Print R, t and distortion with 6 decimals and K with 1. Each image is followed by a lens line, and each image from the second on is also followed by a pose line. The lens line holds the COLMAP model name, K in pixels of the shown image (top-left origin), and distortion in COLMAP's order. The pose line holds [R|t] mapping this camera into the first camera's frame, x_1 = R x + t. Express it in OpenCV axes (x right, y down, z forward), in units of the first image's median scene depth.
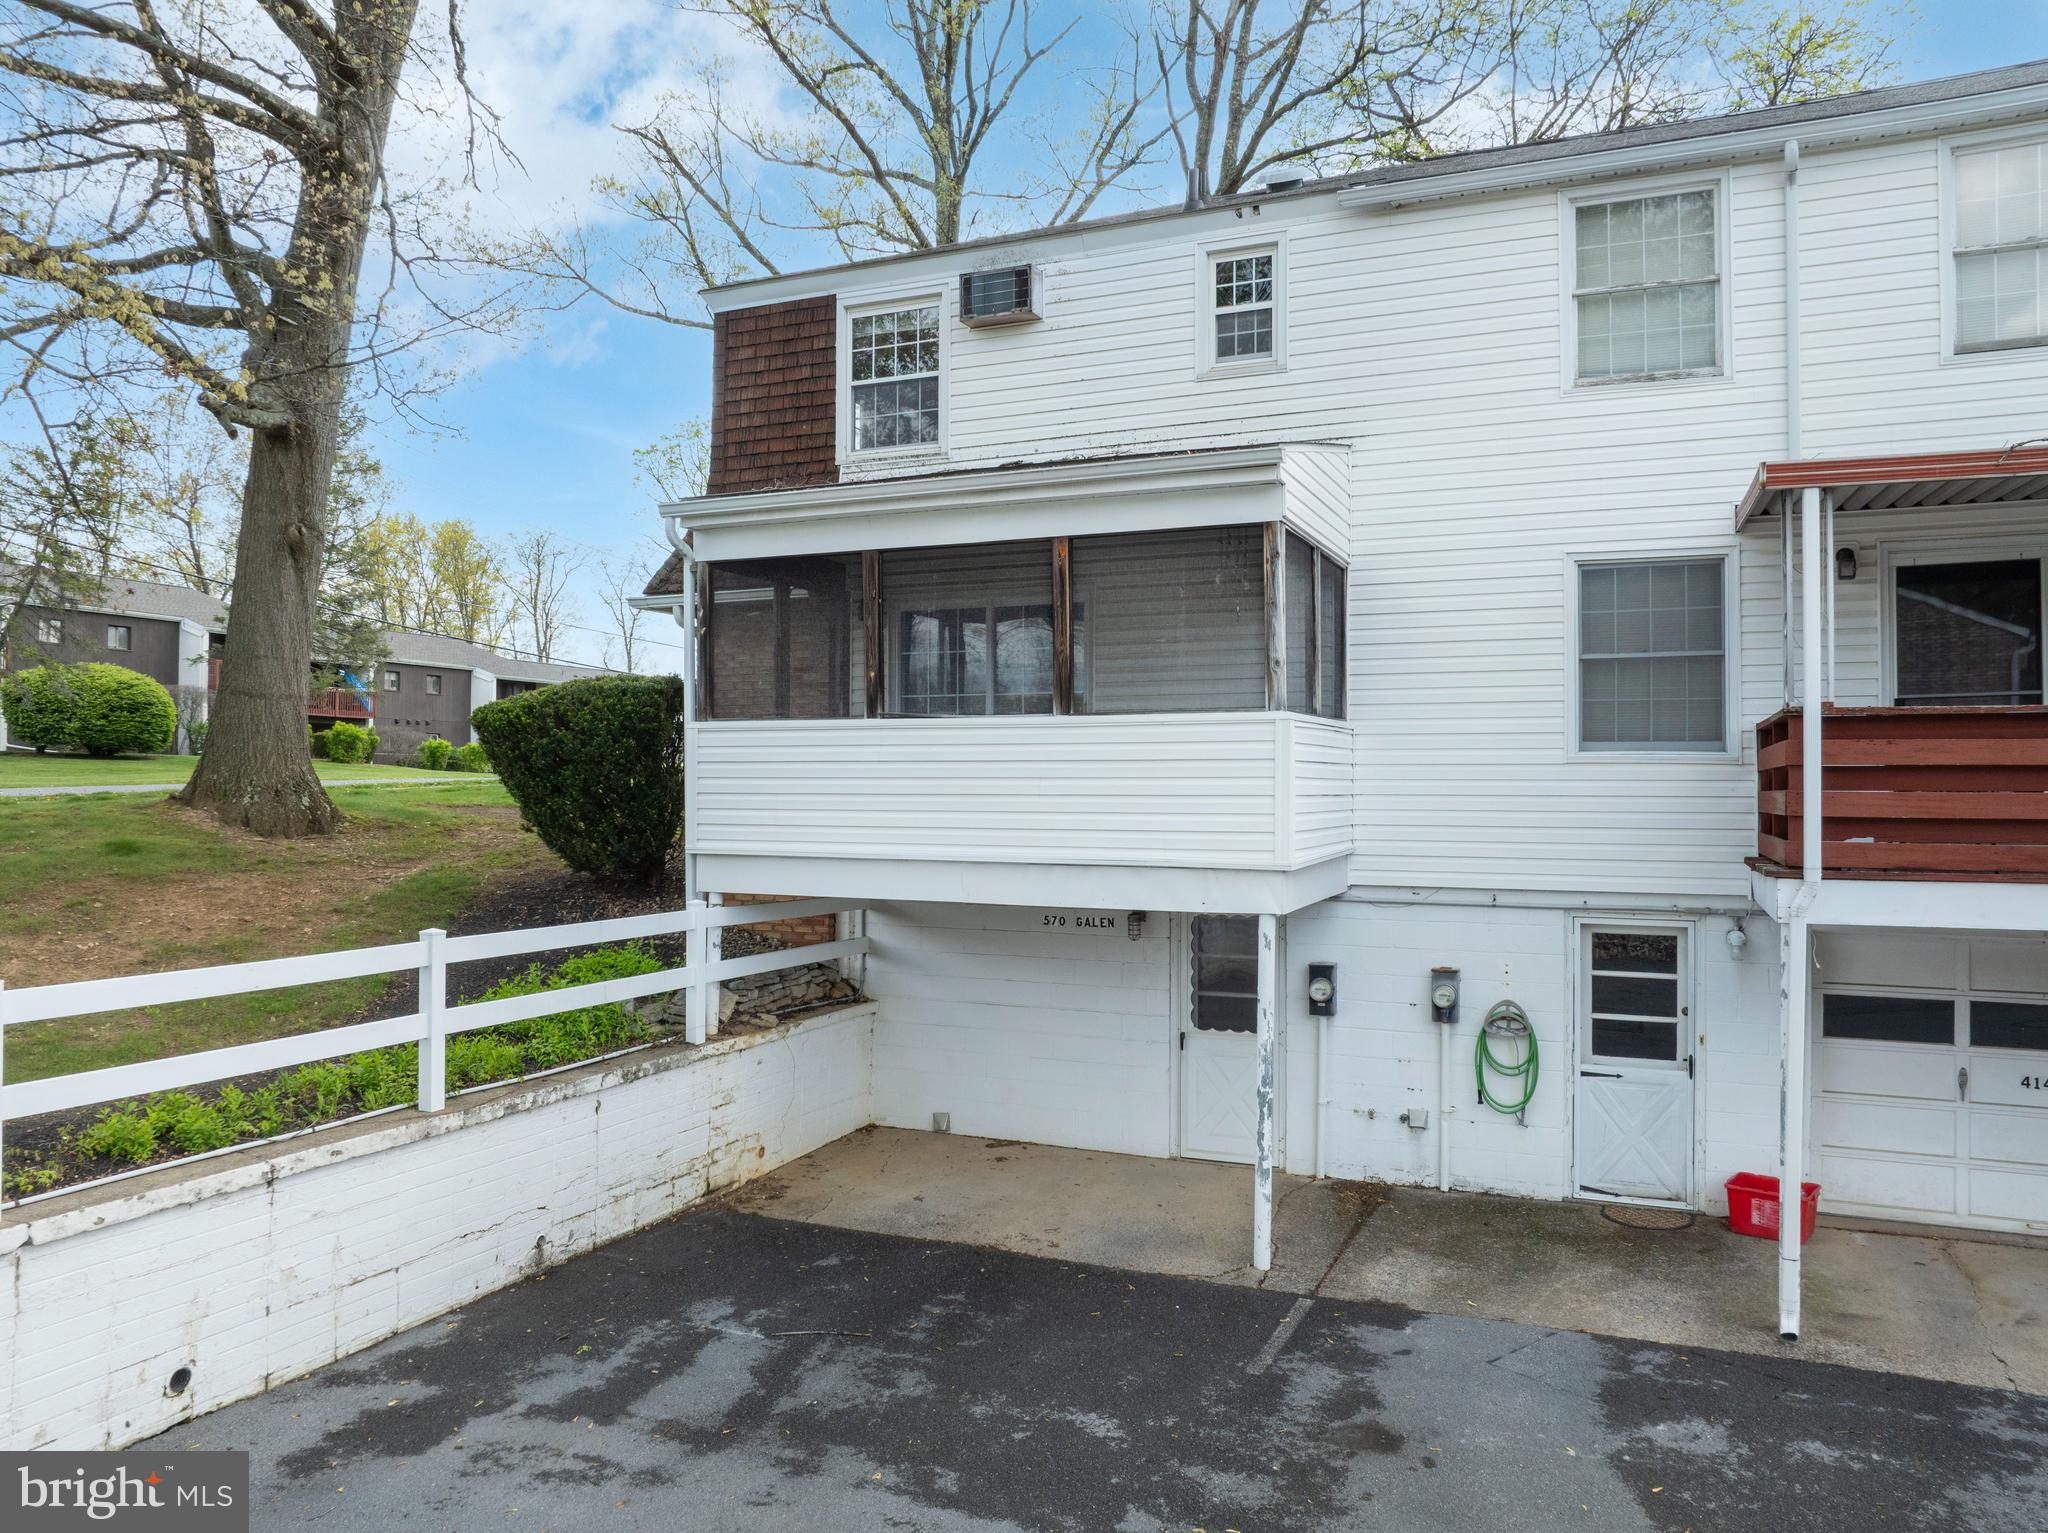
lens RADIAL K [[1446.7, 0, 1024.0], [0, 1446.7, 766.5], [0, 0, 1]] dist [-0.038897, -0.000460]
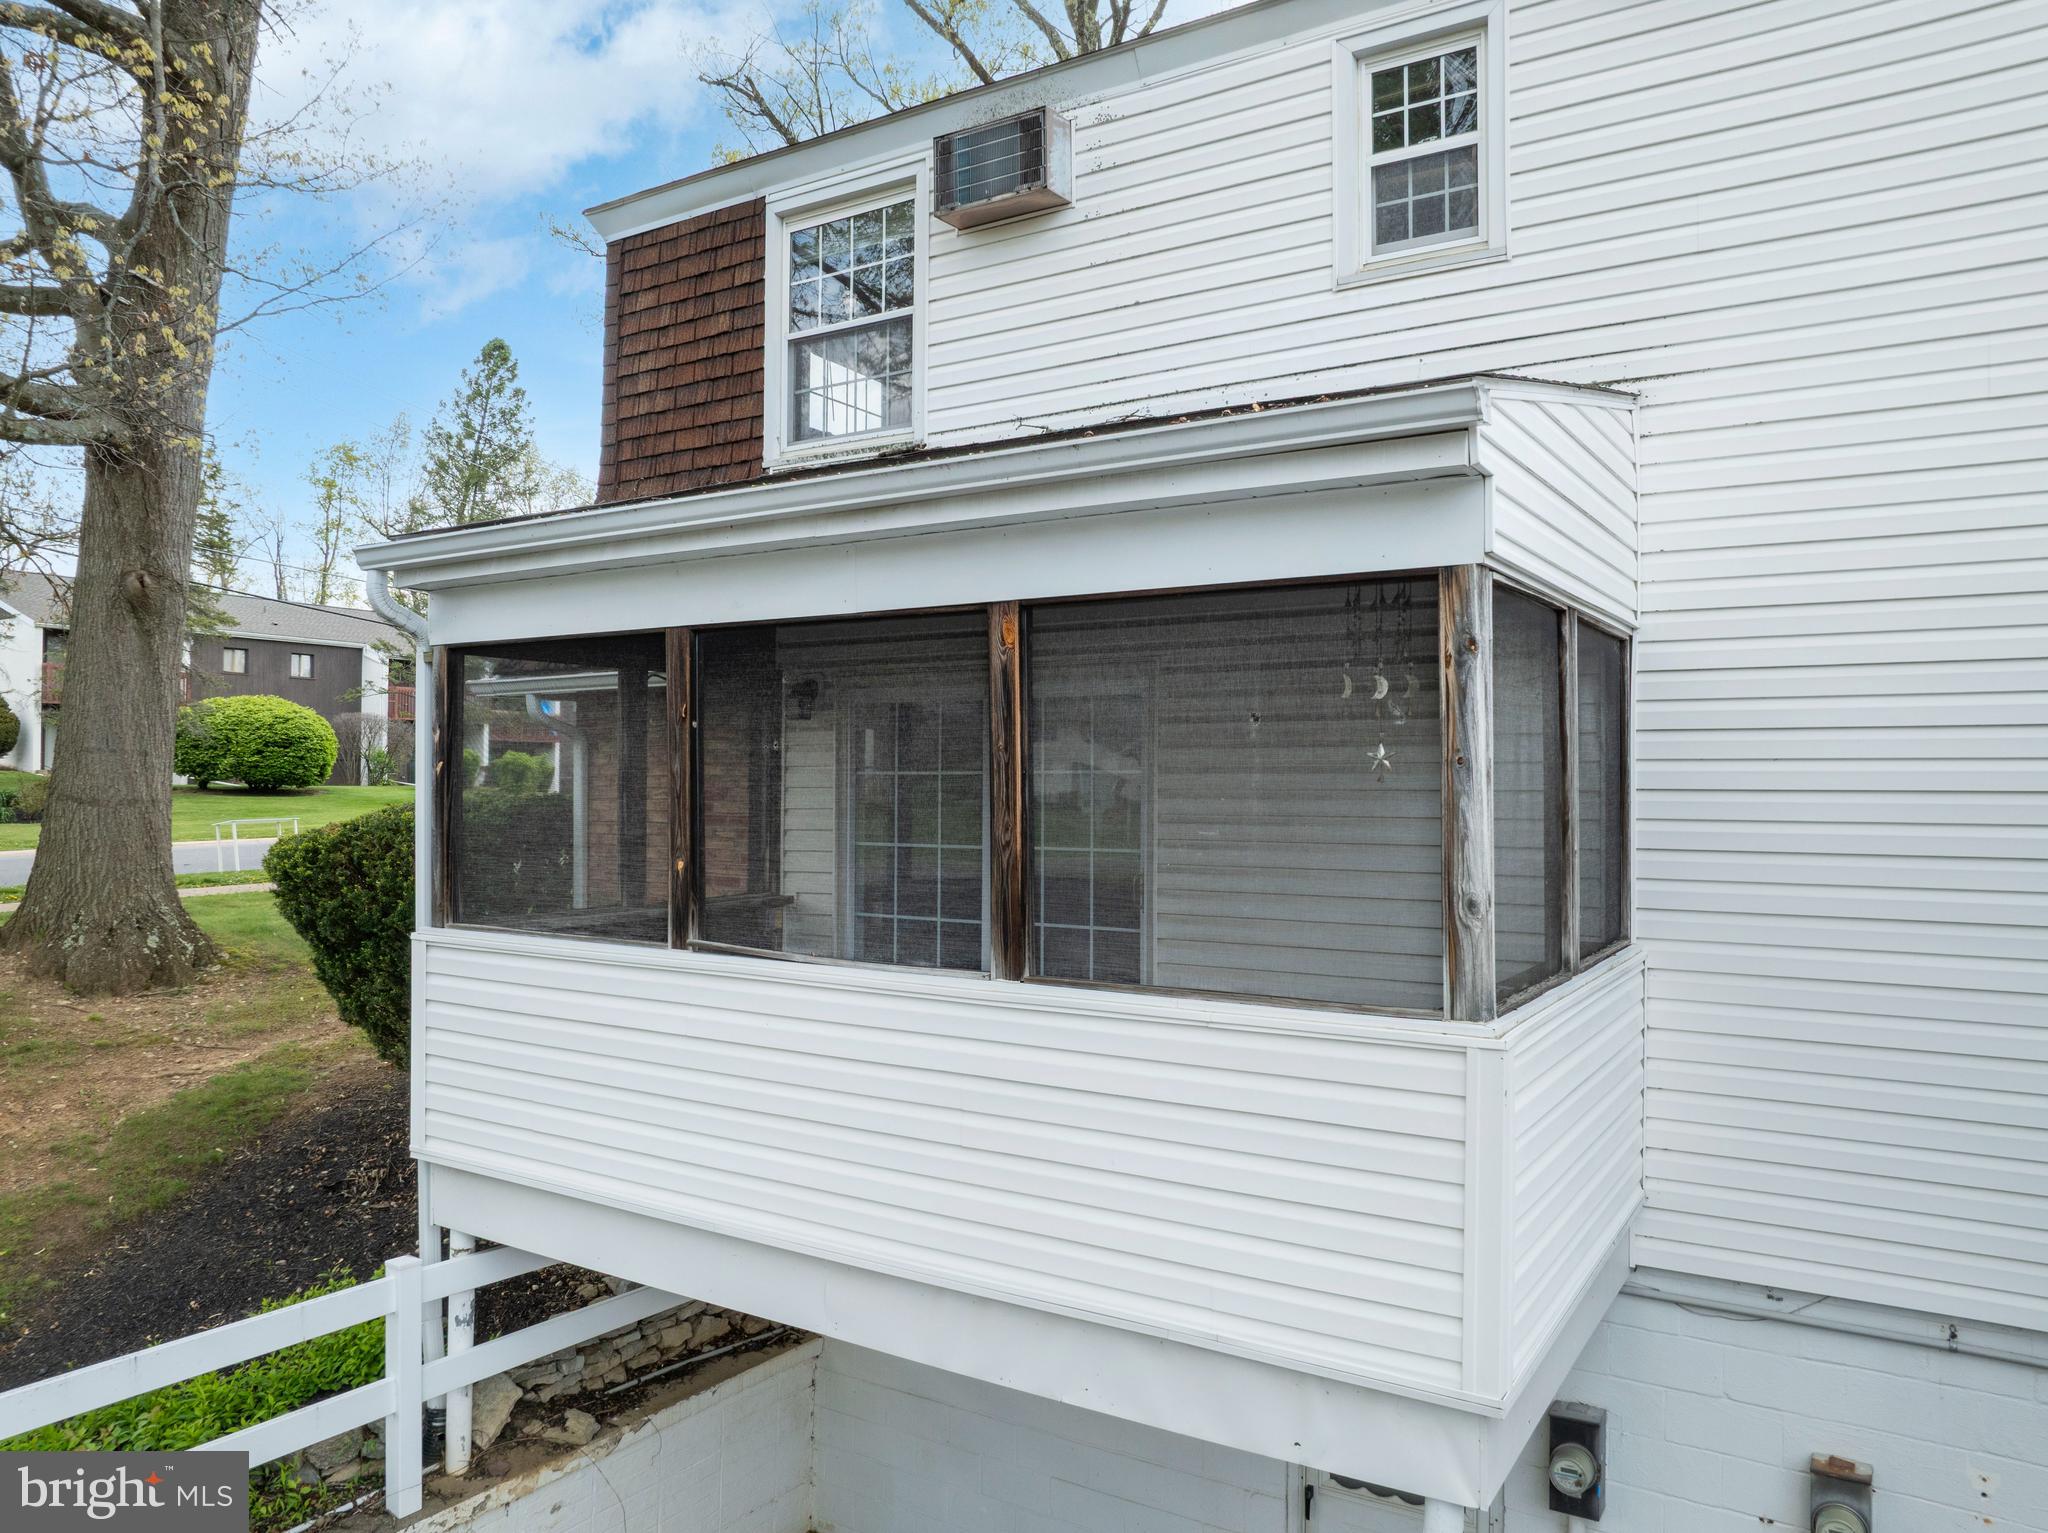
lens RADIAL K [[1446.7, 0, 1024.0], [0, 1446.7, 766.5], [0, 0, 1]] dist [-0.038897, -0.000460]
pose [[0.987216, -0.001385, -0.159383, 0.086326], [0.001273, 0.999999, -0.000805, -0.084515], [0.159384, 0.000591, 0.987216, 0.430517]]
